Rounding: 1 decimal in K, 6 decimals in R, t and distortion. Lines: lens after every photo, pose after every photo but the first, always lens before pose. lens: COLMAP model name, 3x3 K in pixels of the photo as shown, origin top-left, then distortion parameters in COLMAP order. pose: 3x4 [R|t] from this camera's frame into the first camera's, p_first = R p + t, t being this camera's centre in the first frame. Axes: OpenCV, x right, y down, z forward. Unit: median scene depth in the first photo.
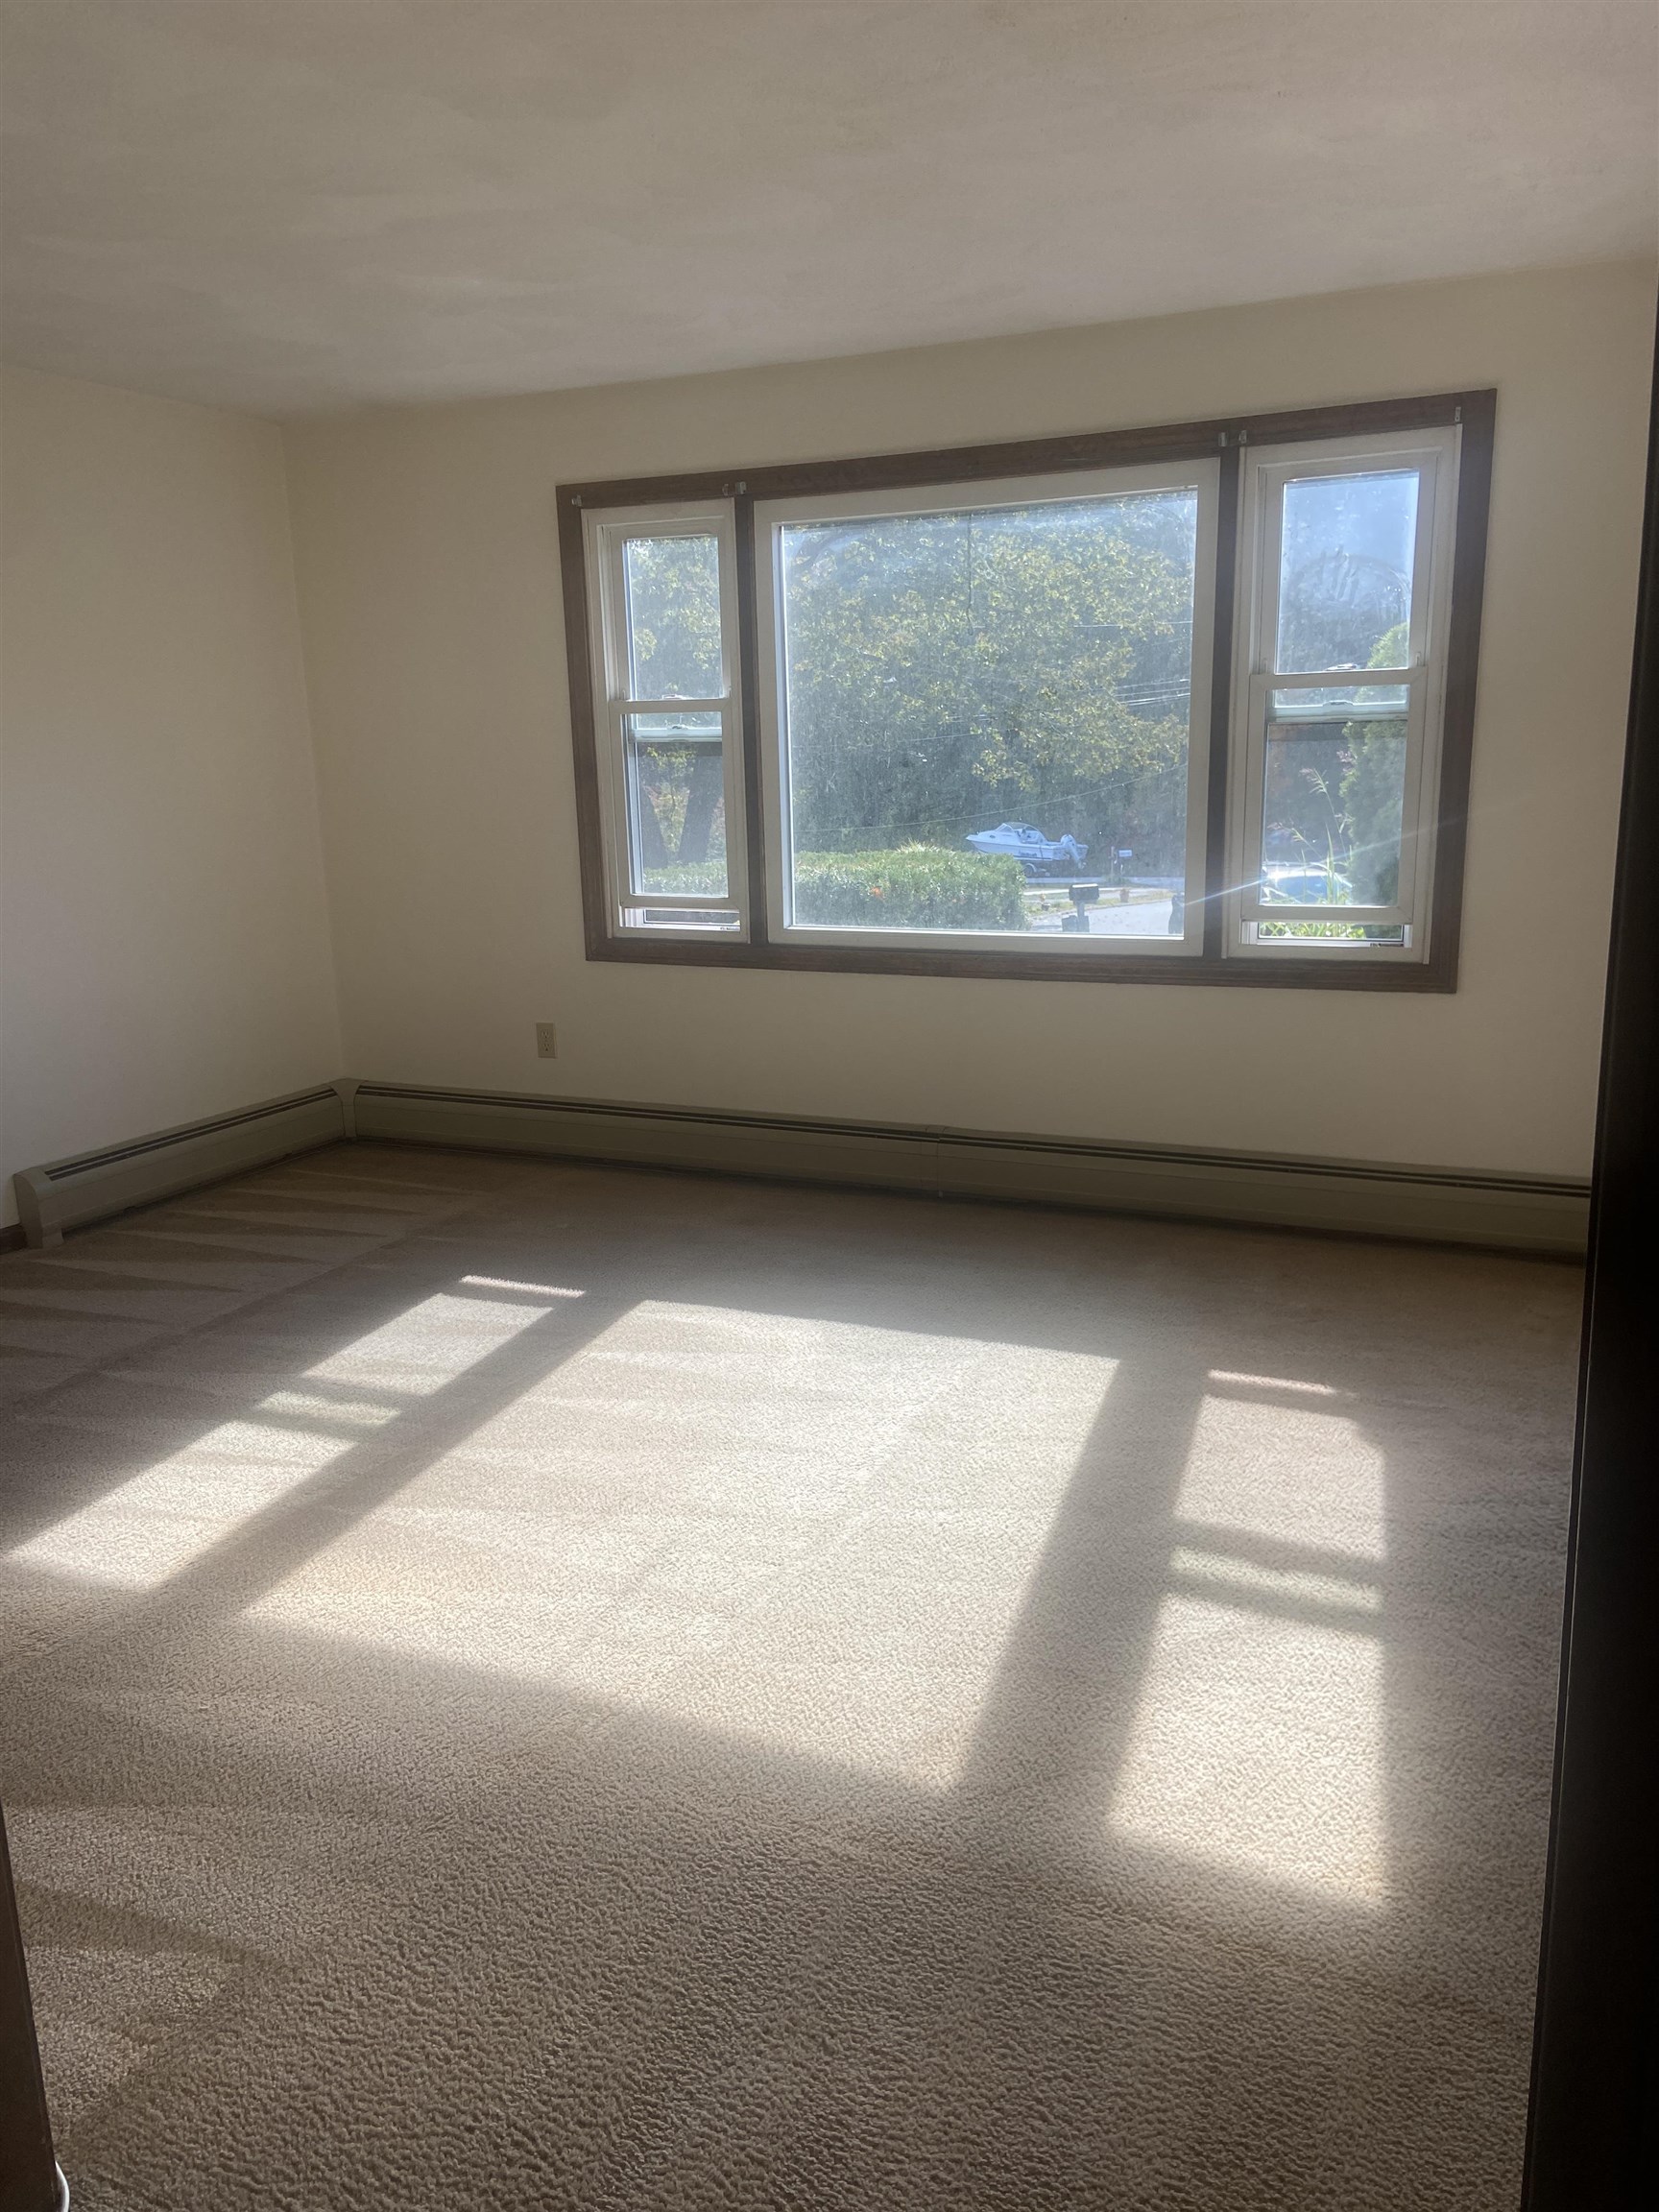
lens RADIAL K [[1685.4, 0, 835.2], [0, 1685.4, 1094.7], [0, 0, 1]] dist [0.059119, -0.044190]
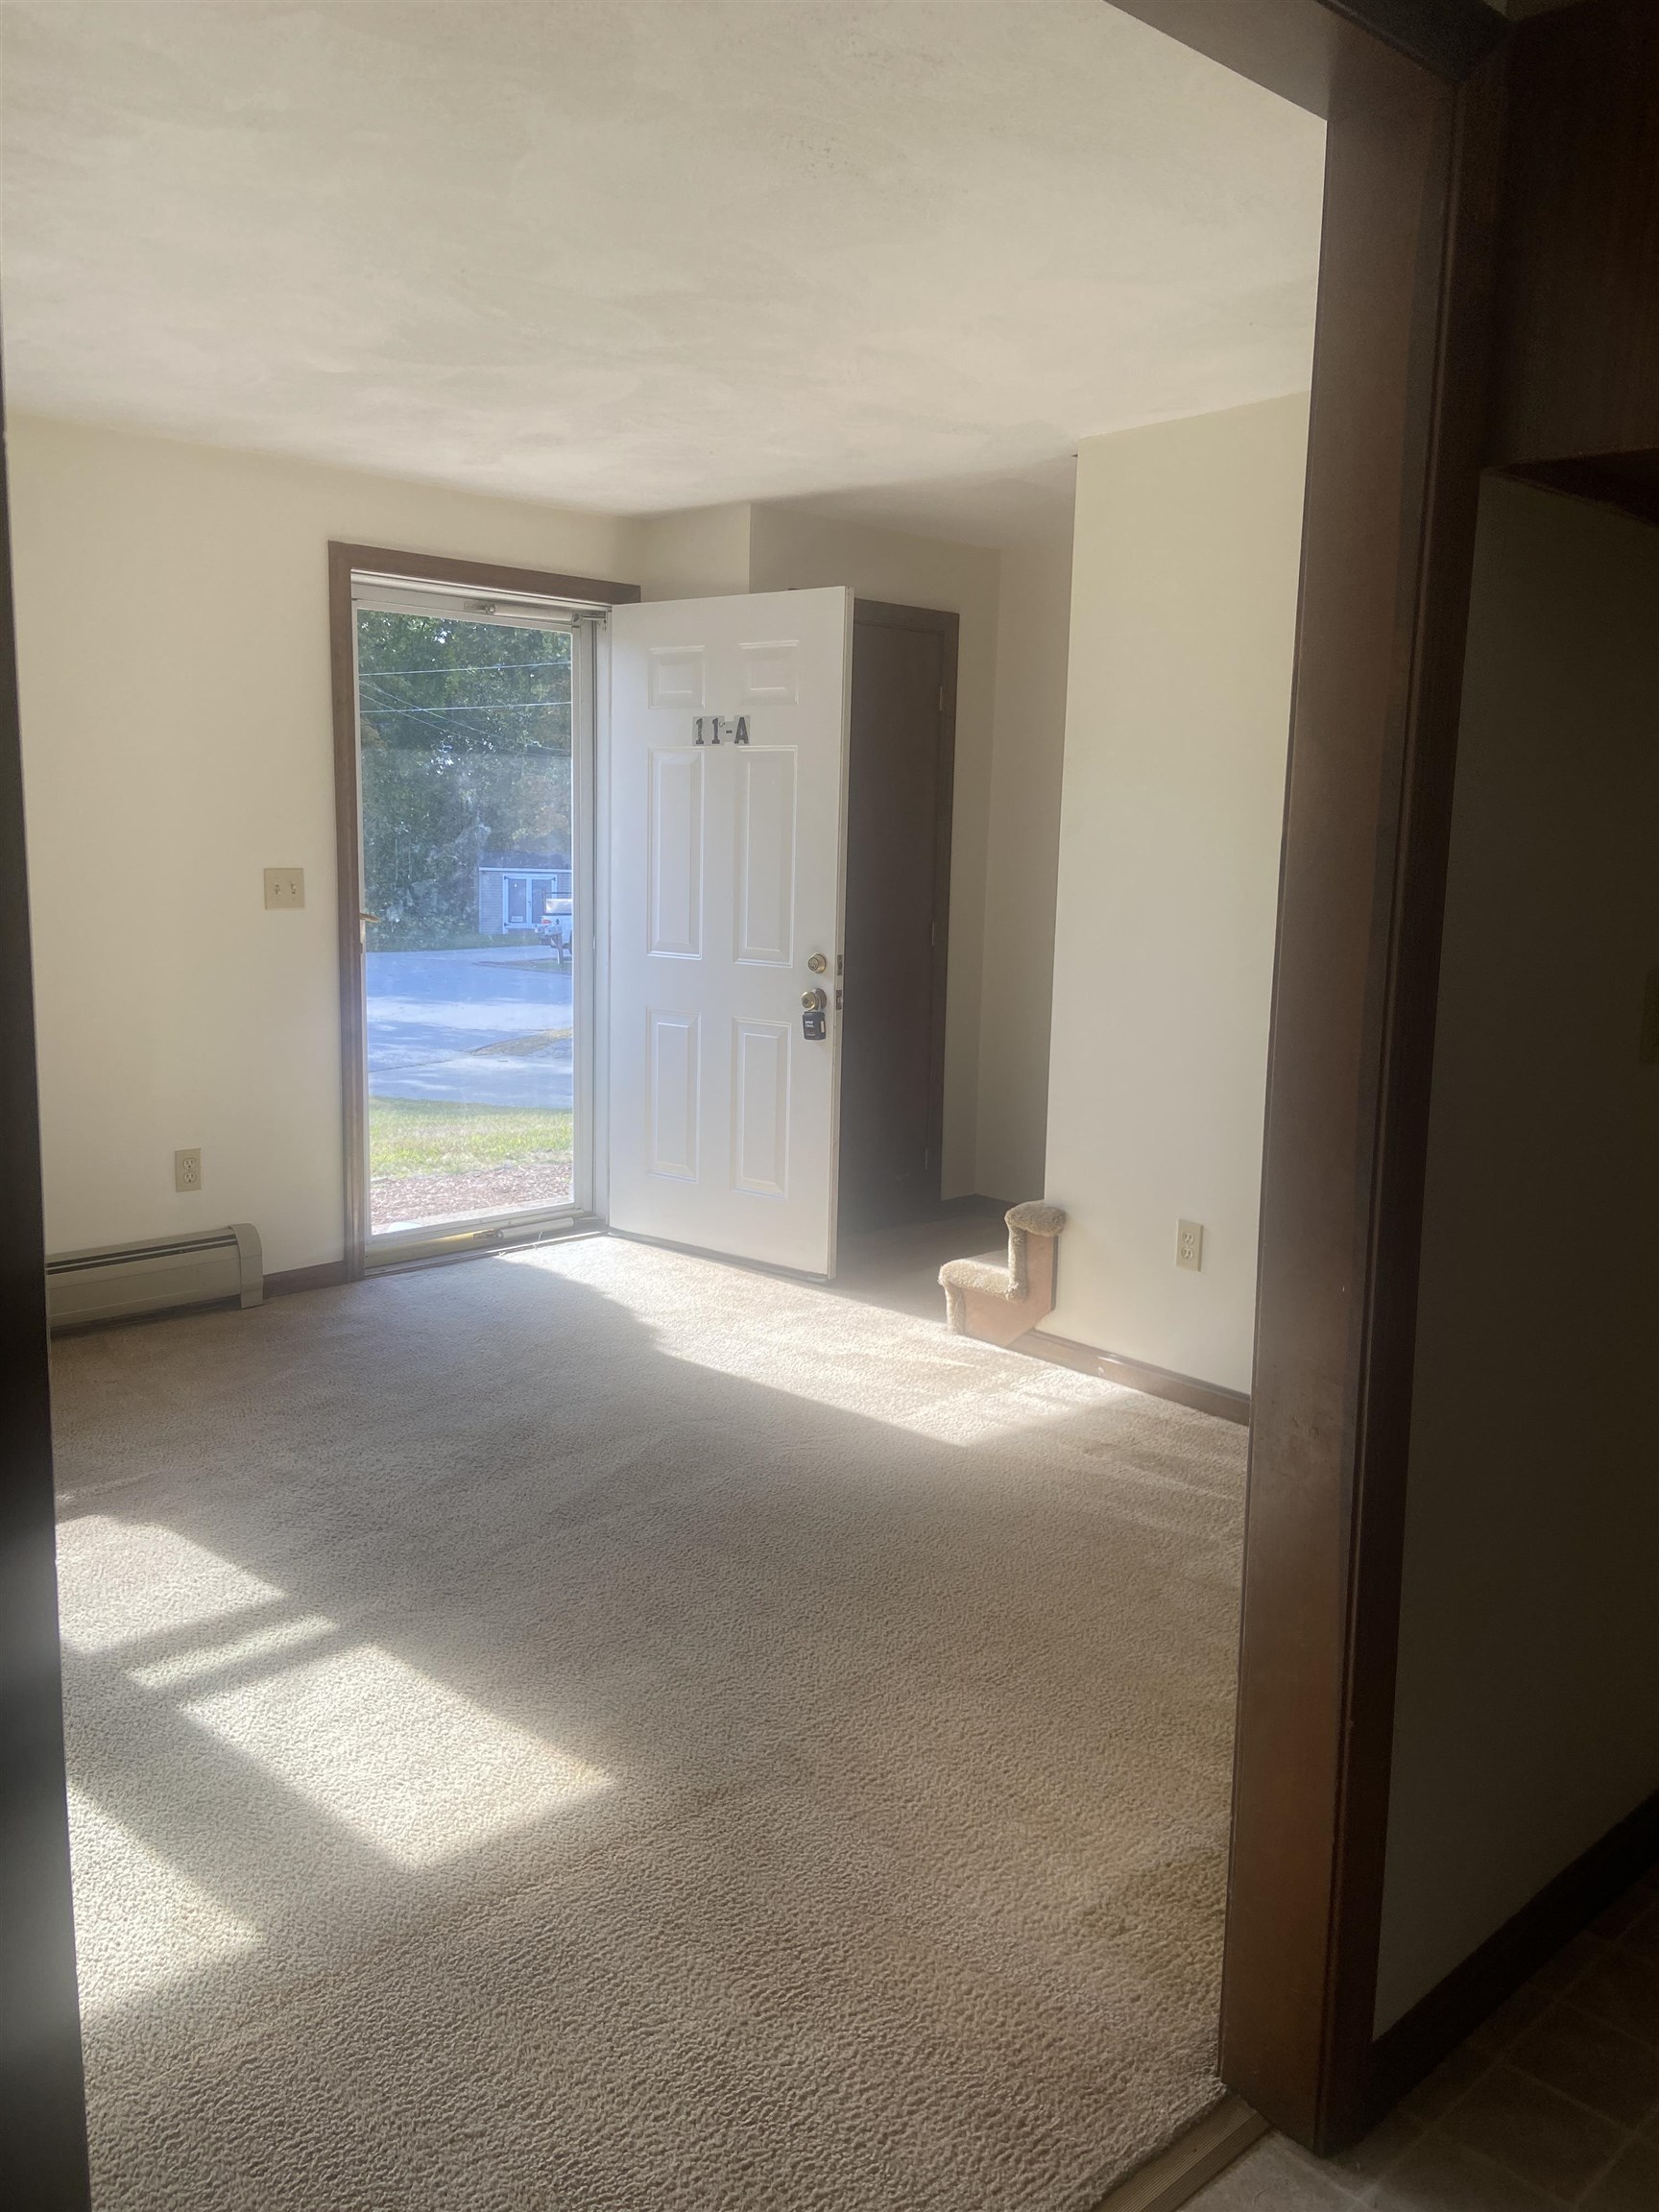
lens RADIAL K [[1685.4, 0, 834.7], [0, 1685.4, 1104.6], [0, 0, 1]] dist [0.059119, -0.044190]
pose [[0.423954, -0.137315, 0.895214, -0.740192], [0.182386, 0.981134, 0.064121, -0.056510], [-0.887130, 0.136090, 0.441000, 0.299652]]
